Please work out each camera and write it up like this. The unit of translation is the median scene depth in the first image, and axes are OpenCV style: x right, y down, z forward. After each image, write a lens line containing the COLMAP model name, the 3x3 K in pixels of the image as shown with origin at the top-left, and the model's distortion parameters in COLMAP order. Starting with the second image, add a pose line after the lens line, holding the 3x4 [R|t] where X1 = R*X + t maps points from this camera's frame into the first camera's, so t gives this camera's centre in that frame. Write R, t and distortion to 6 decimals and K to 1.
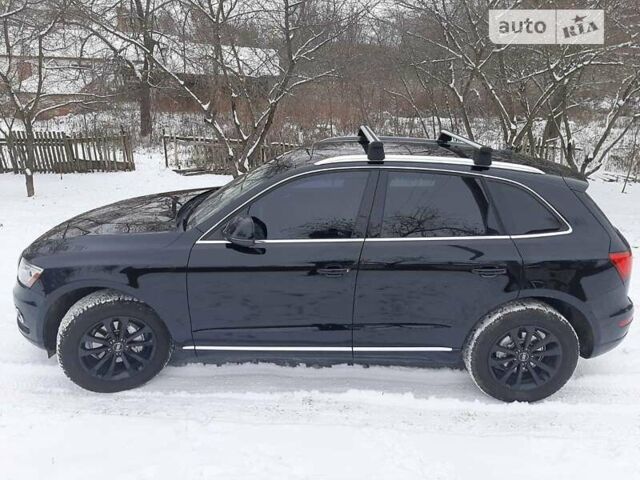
lens RADIAL K [[498.6, 0, 323.7], [0, 498.6, 237.8], [0, 0, 1]] dist [0.094782, -0.180772]
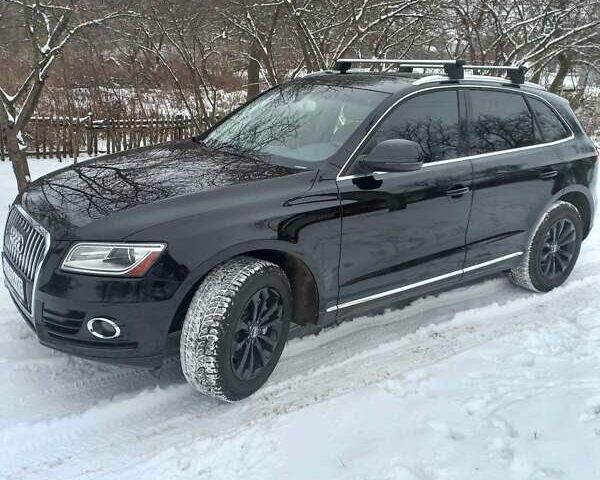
lens RADIAL K [[580.2, 0, 300.0], [0, 580.2, 240.0], [0, 0, 1]] dist [0.129979, -0.240064]
pose [[0.789961, -0.168672, 0.589501, -0.840552], [0.167382, 0.984225, 0.057313, 0.039634], [-0.589868, 0.053397, 0.805732, 0.236901]]
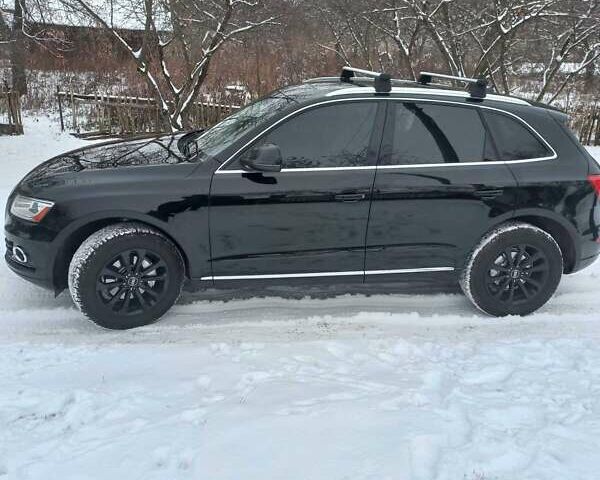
lens RADIAL K [[580.2, 0, 300.0], [0, 580.2, 240.0], [0, 0, 1]] dist [0.129979, -0.240064]
pose [[0.987277, -0.031927, 0.155770, -0.256404], [0.028819, 0.999339, 0.022169, 0.117408], [-0.156375, -0.017398, 0.987545, -0.185416]]
